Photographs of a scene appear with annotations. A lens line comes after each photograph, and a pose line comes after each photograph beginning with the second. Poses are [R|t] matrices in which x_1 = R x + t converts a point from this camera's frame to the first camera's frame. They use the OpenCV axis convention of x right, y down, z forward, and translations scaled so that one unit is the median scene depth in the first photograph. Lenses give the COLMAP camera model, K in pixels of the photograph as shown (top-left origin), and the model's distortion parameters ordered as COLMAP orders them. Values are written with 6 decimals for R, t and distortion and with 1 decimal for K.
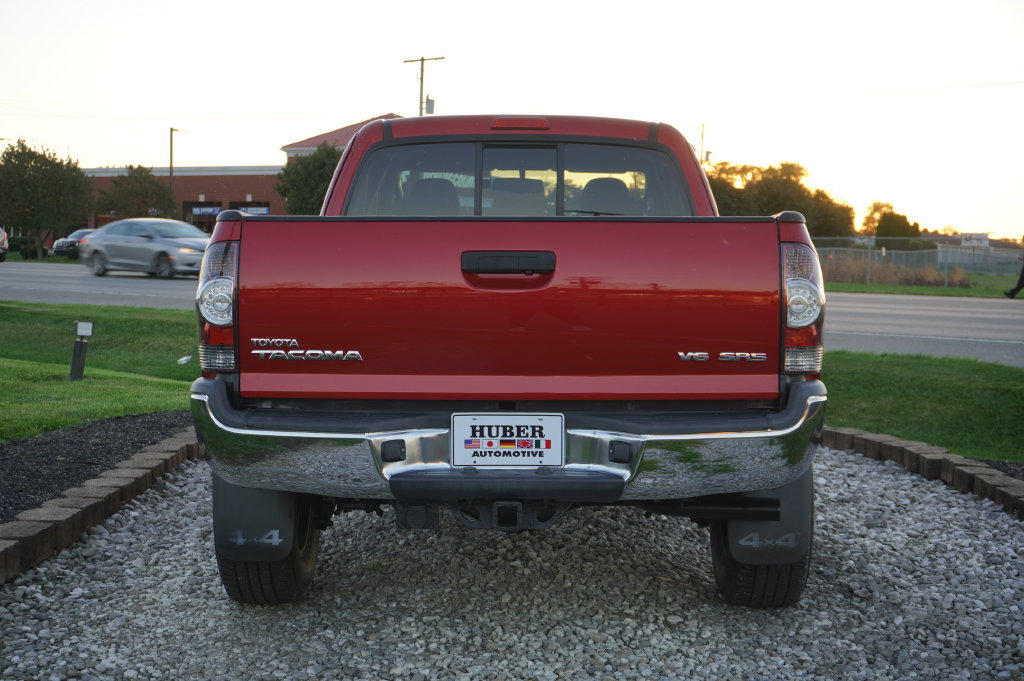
lens RADIAL K [[1529.9, 0, 512.0], [0, 1529.9, 340.5], [0, 0, 1]] dist [0.054918, 0.083518]
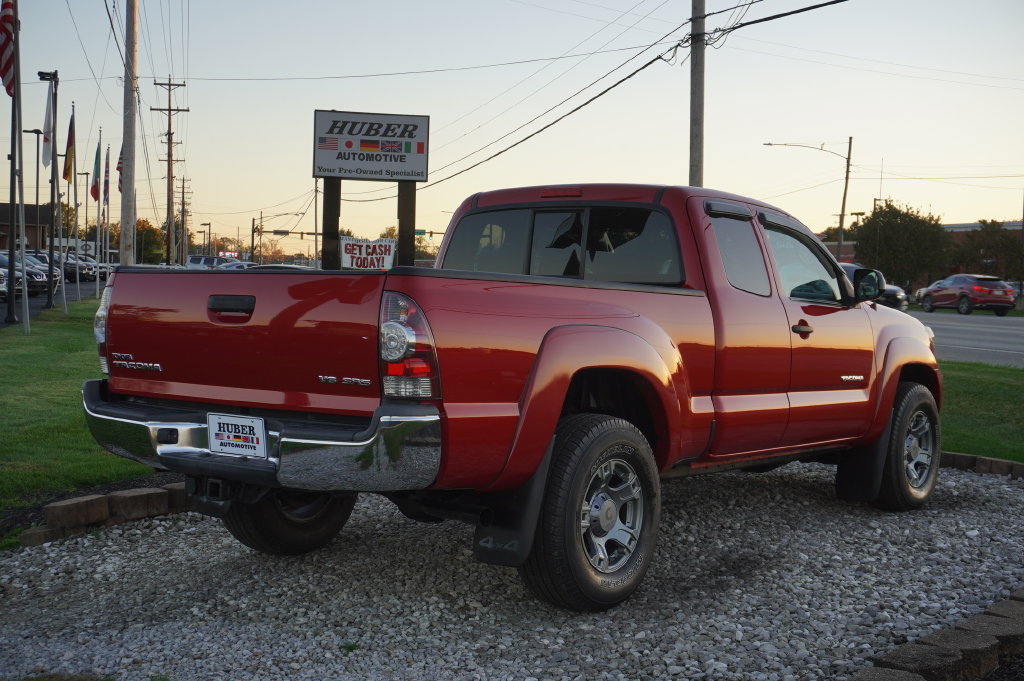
lens RADIAL K [[1423.3, 0, 512.0], [0, 1423.3, 340.5], [0, 0, 1]] dist [-0.009810, 0.021299]
pose [[0.797107, 0.031445, -0.603019, 0.941684], [-0.049105, 0.998711, -0.012830, -0.014049], [0.601839, 0.039838, 0.797624, 0.144487]]
